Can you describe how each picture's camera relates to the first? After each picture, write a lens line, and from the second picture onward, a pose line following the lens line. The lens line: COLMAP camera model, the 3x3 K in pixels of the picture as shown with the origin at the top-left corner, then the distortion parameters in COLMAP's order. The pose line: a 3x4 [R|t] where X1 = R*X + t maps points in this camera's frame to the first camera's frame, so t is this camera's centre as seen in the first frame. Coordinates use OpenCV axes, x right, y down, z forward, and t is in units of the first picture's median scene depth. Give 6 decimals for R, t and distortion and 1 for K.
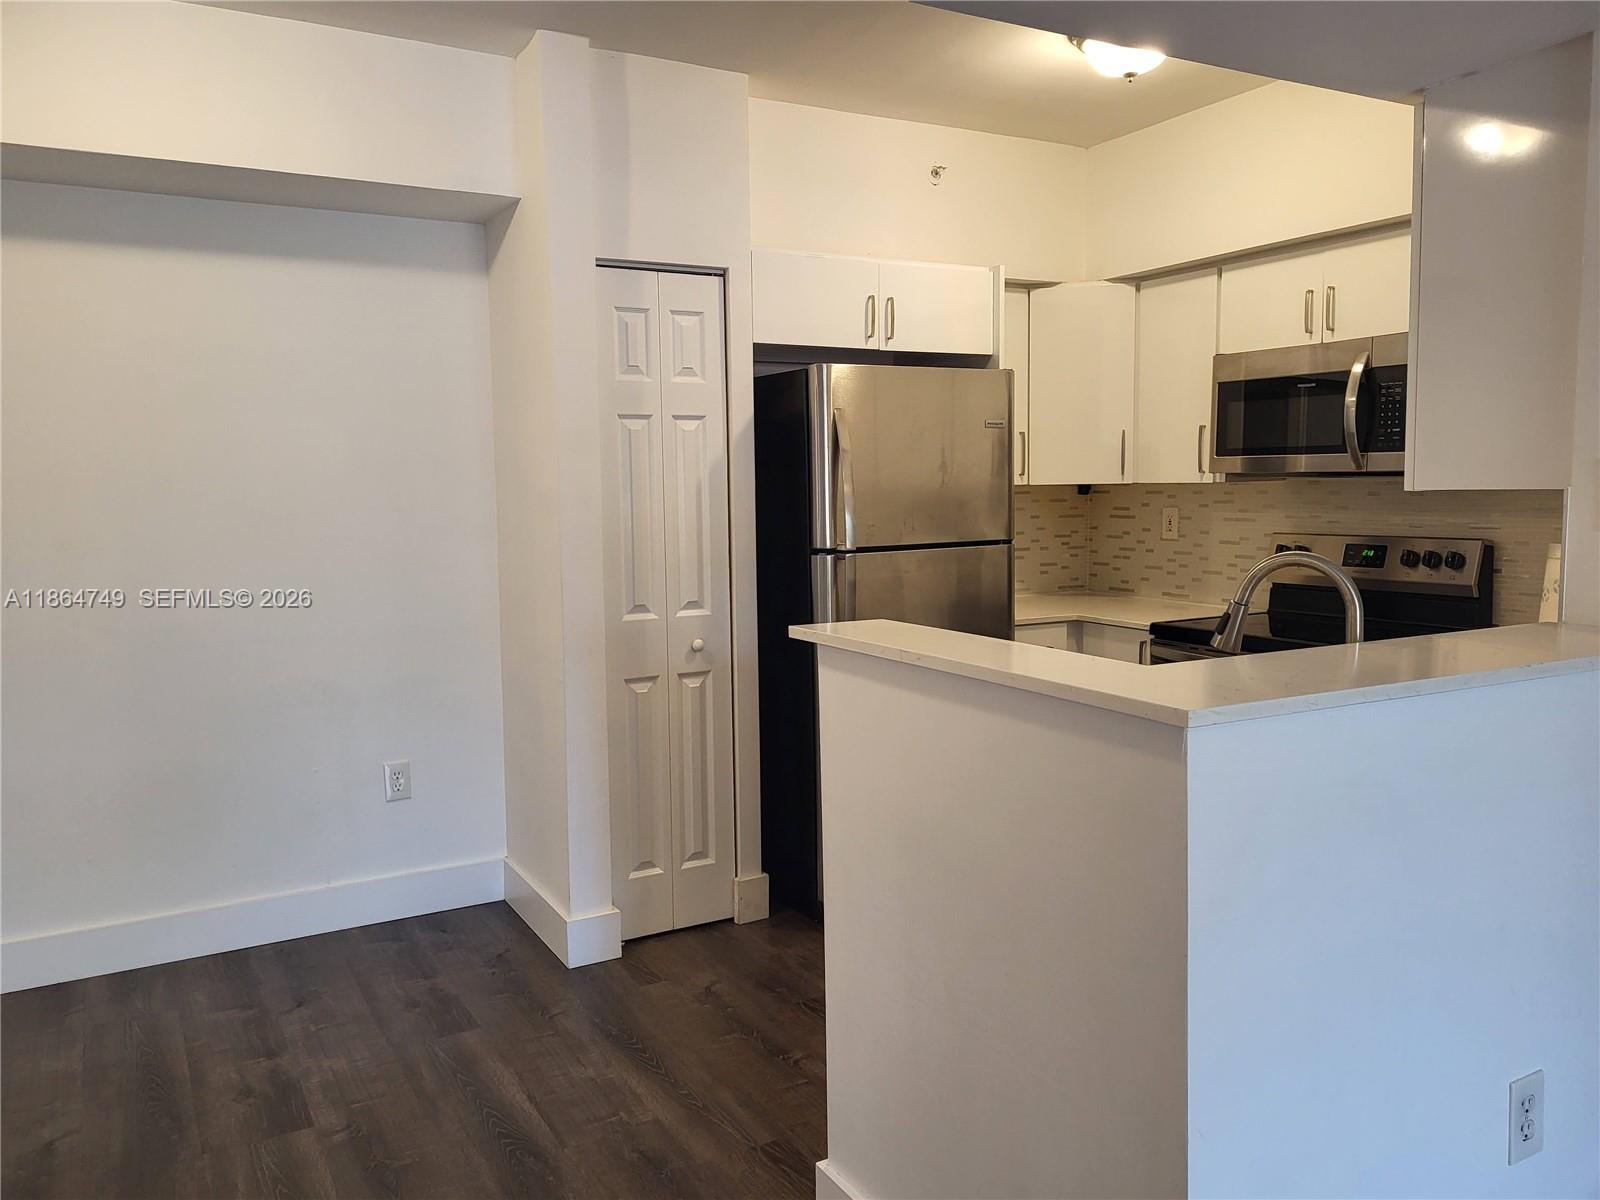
lens RADIAL K [[1216.4, 0, 786.0], [0, 1216.4, 585.6], [0, 0, 1]] dist [0.049280, -0.007029]
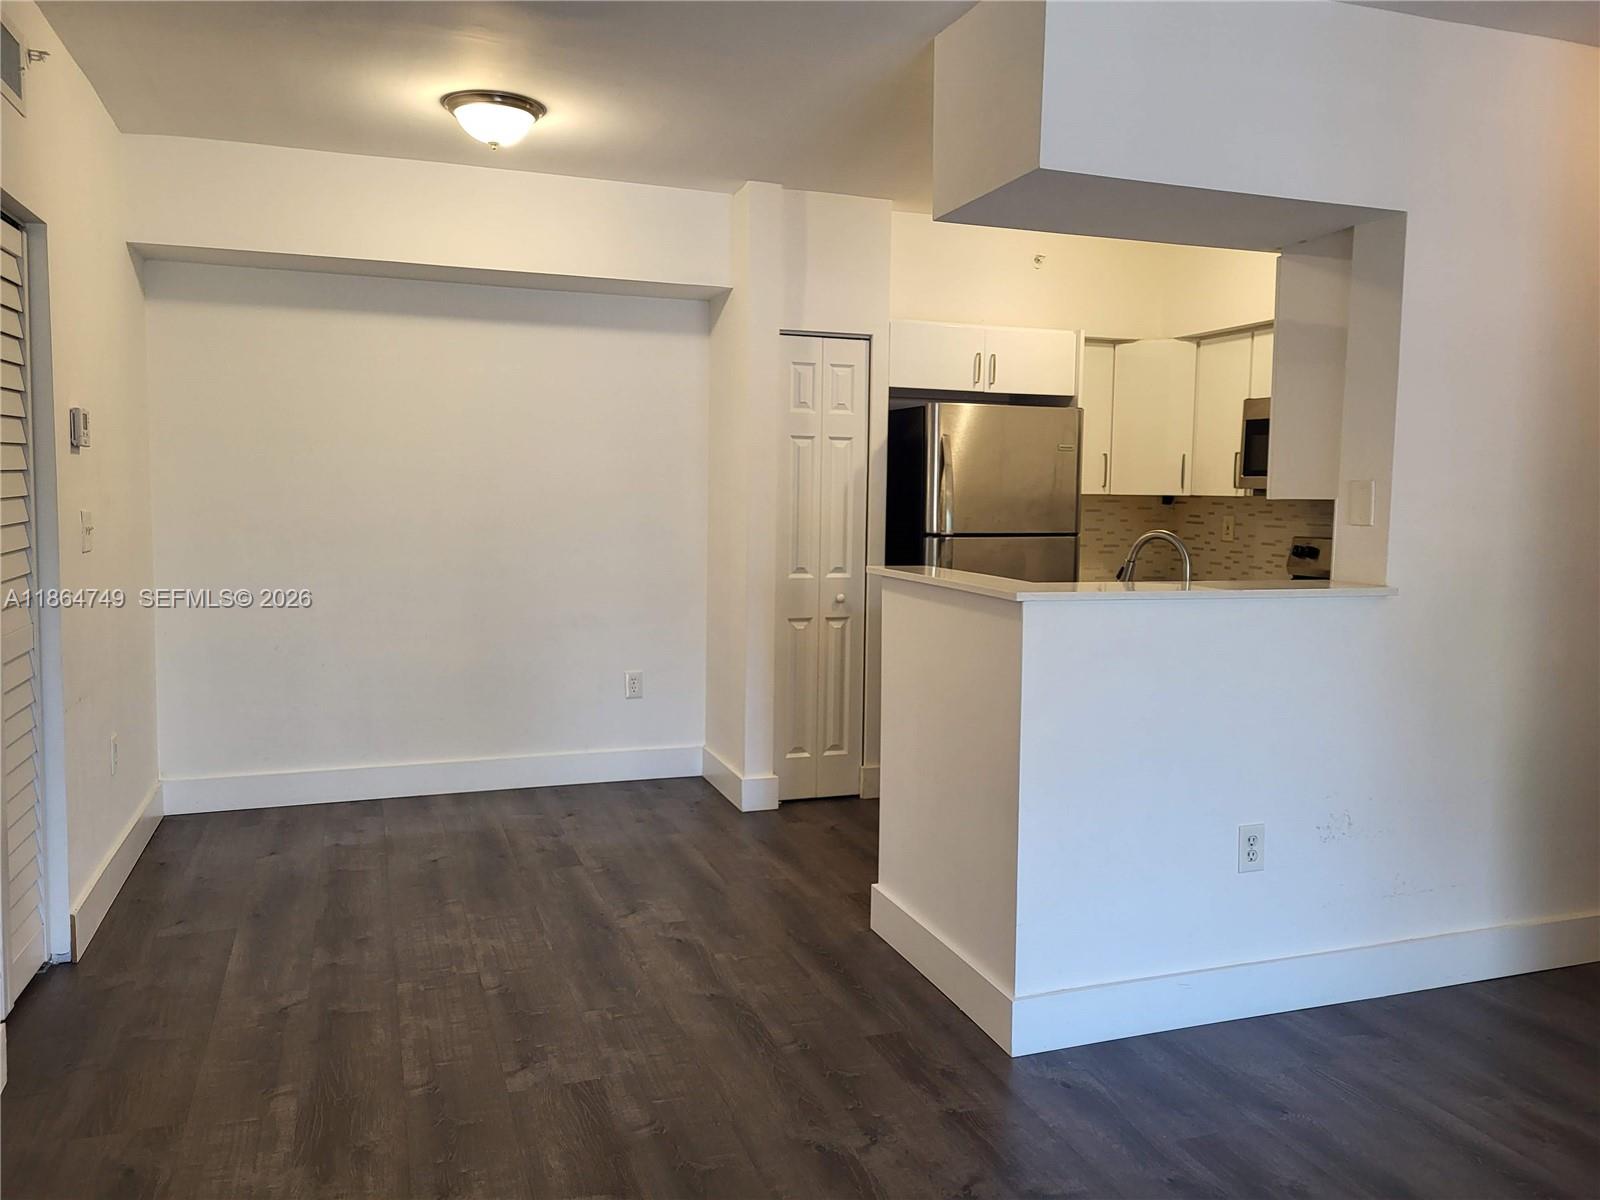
lens RADIAL K [[1219.0, 0, 810.4], [0, 1219.0, 587.4], [0, 0, 1]] dist [0.054894, -0.043002]
pose [[0.987147, 0.041477, -0.154339, 0.111221], [-0.042576, 0.999086, -0.003817, 0.042913], [0.154039, 0.010339, 0.988011, -0.411247]]
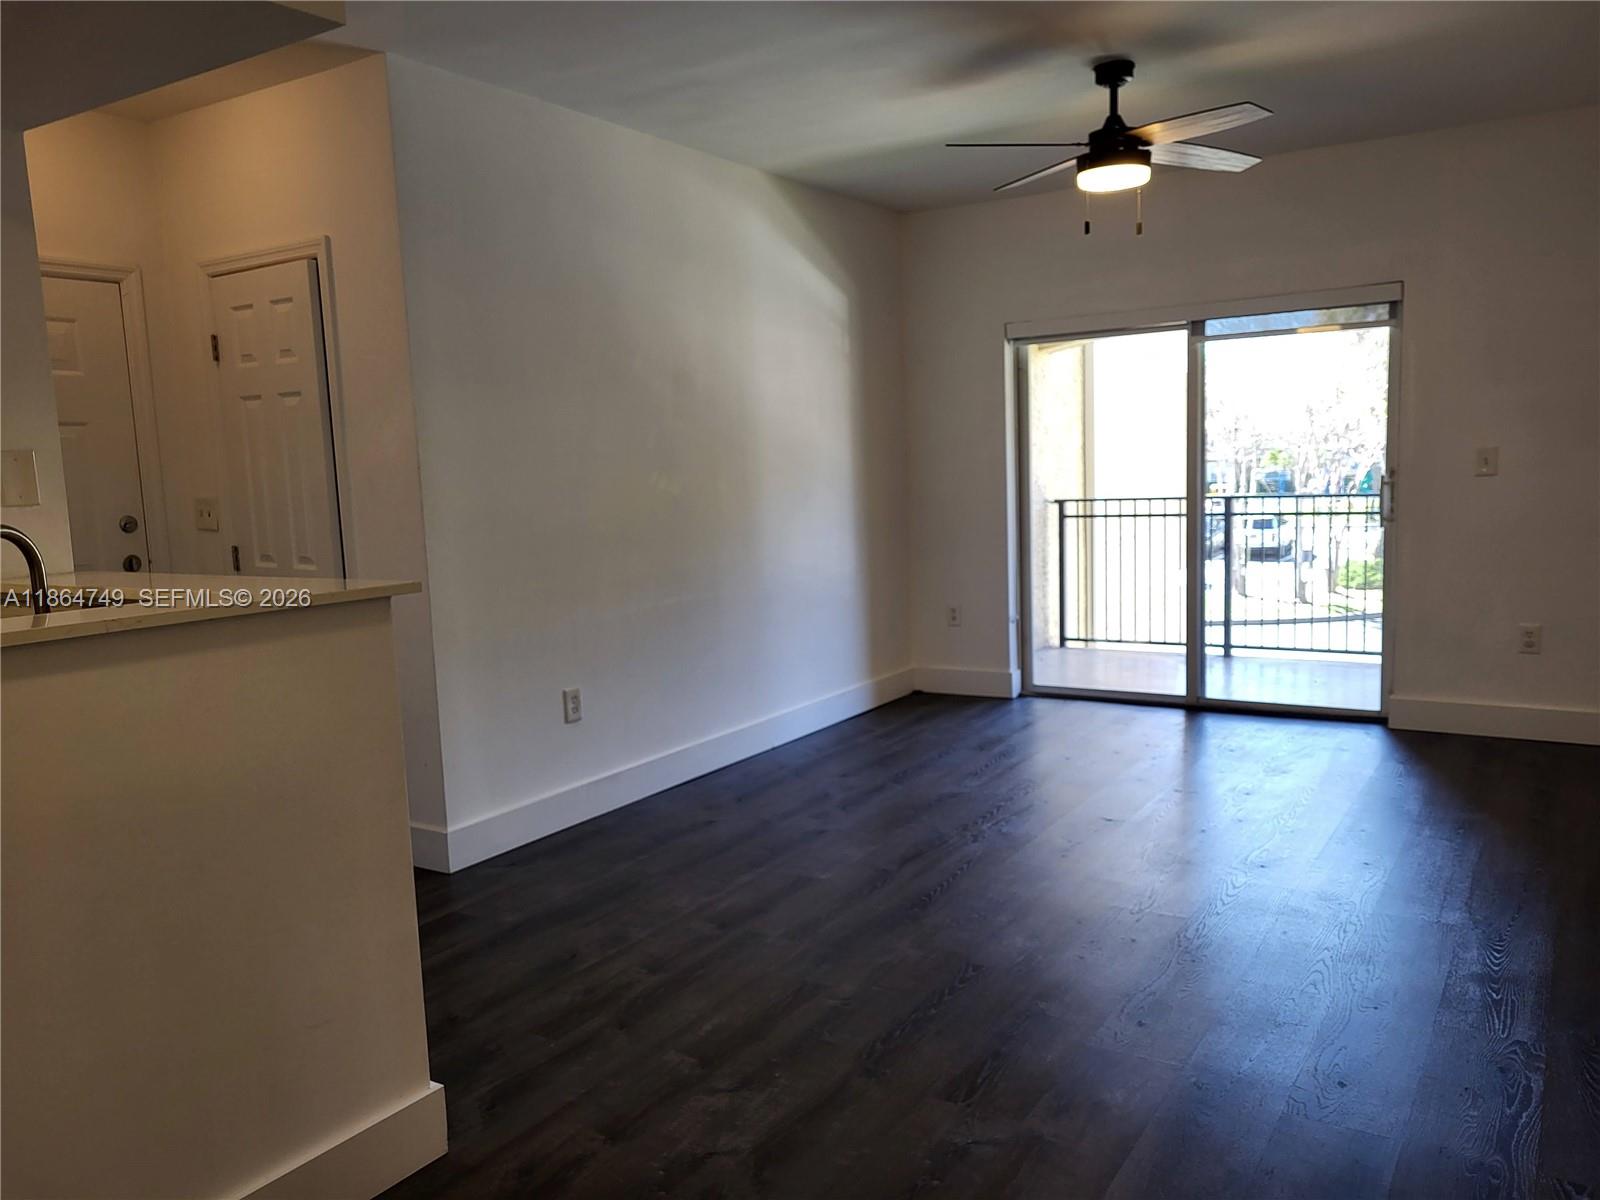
lens RADIAL K [[1223.2, 0, 821.3], [0, 1223.2, 595.2], [0, 0, 1]] dist [0.052535, -0.006021]
pose [[-0.483485, -0.068232, 0.872690, -0.518401], [0.119043, 0.982570, 0.142775, -0.020566], [-0.867221, 0.172917, -0.466935, 0.485299]]
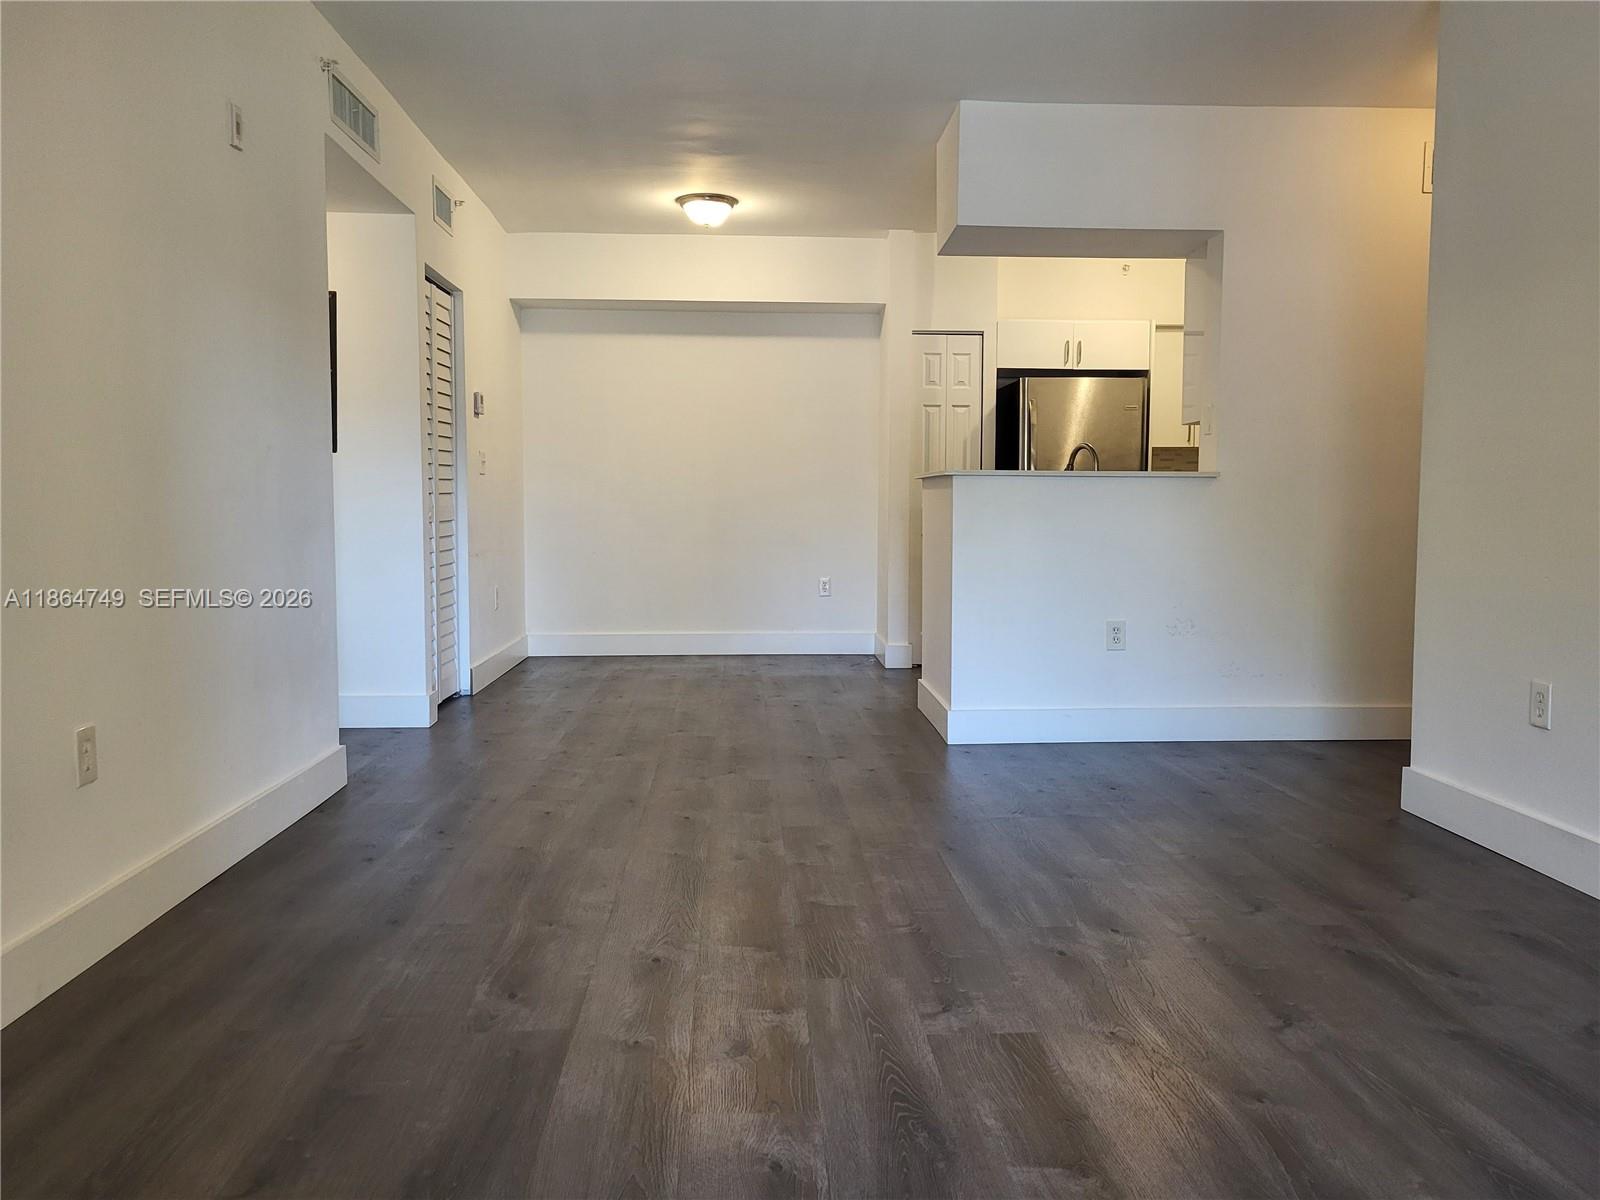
lens RADIAL K [[1223.2, 0, 821.3], [0, 1223.2, 595.2], [0, 0, 1]] dist [0.052535, -0.006021]
pose [[0.903005, 0.048645, -0.426868, 0.576763], [-0.054100, 0.998535, -0.000655, 0.182457], [0.426211, 0.023685, 0.904314, -0.895415]]
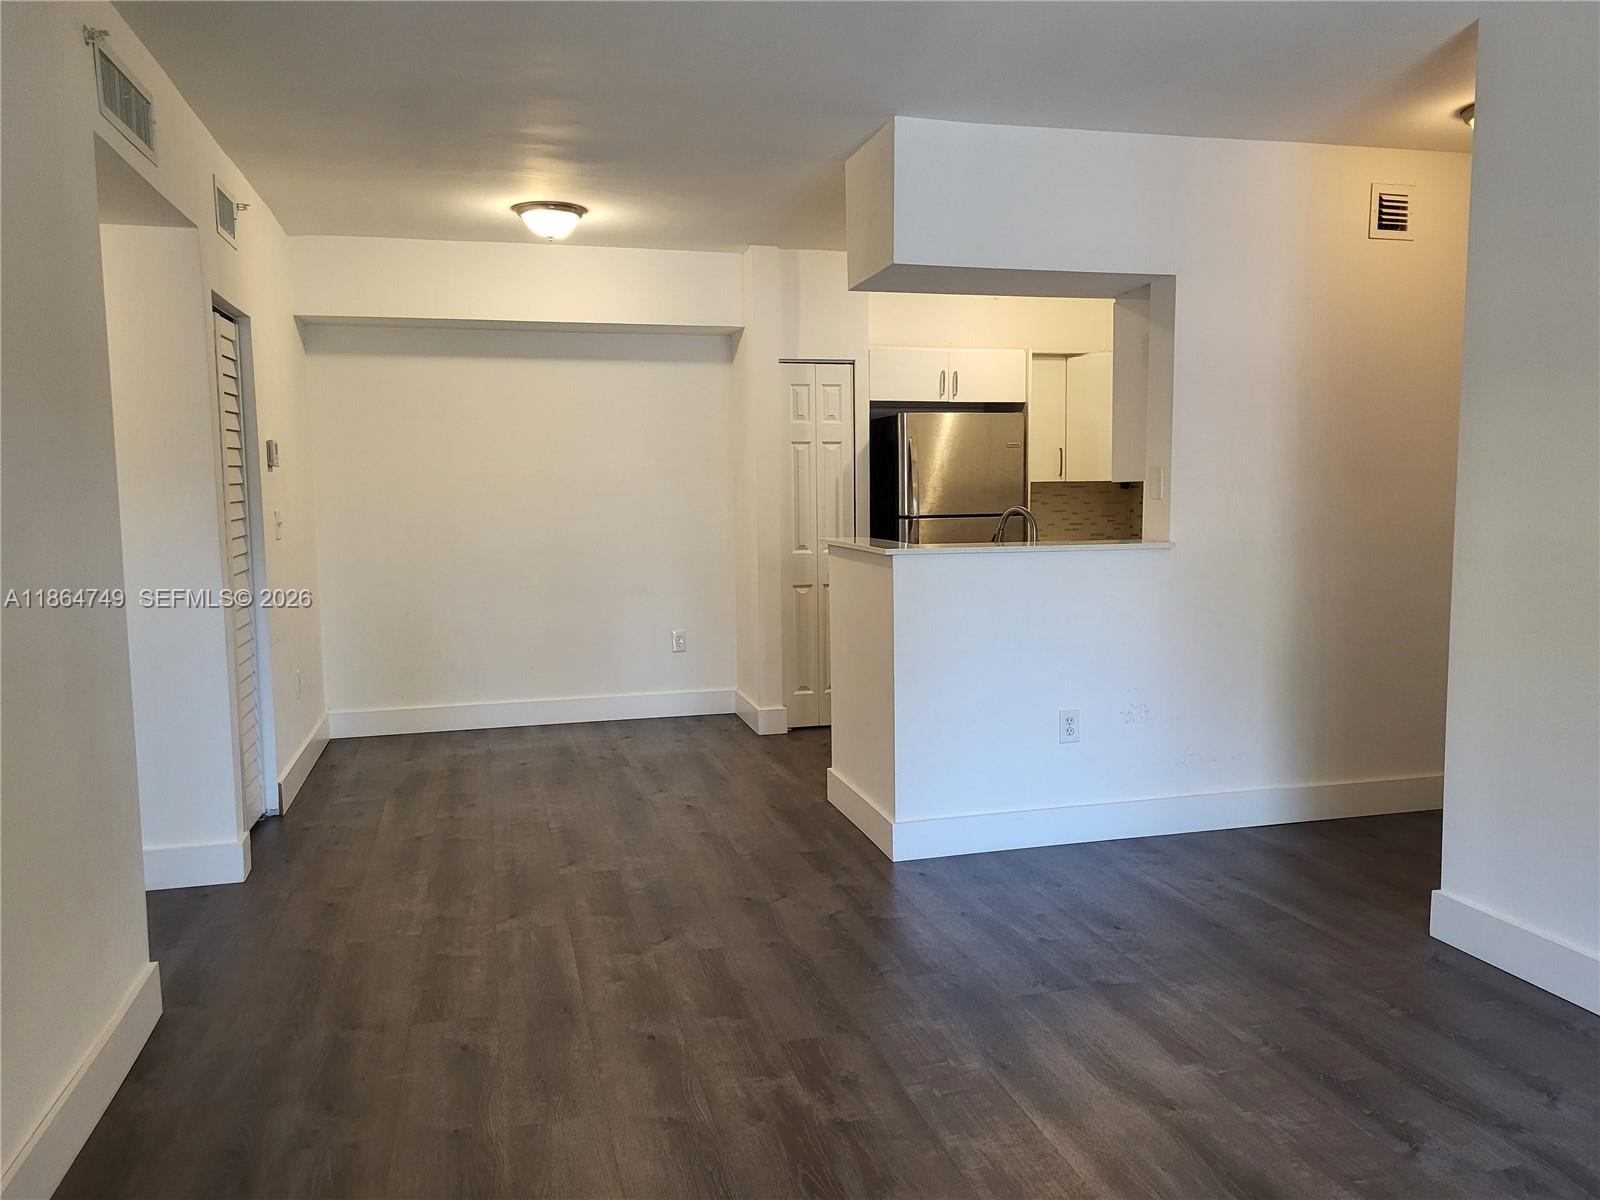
lens RADIAL K [[1222.5, 0, 818.7], [0, 1222.5, 611.6], [0, 0, 1]] dist [0.050663, -0.013184]
pose [[0.970975, 0.028626, -0.237463, 0.334766], [-0.024179, 0.999474, 0.021619, 0.073154], [0.237957, -0.015250, 0.971156, -0.764826]]
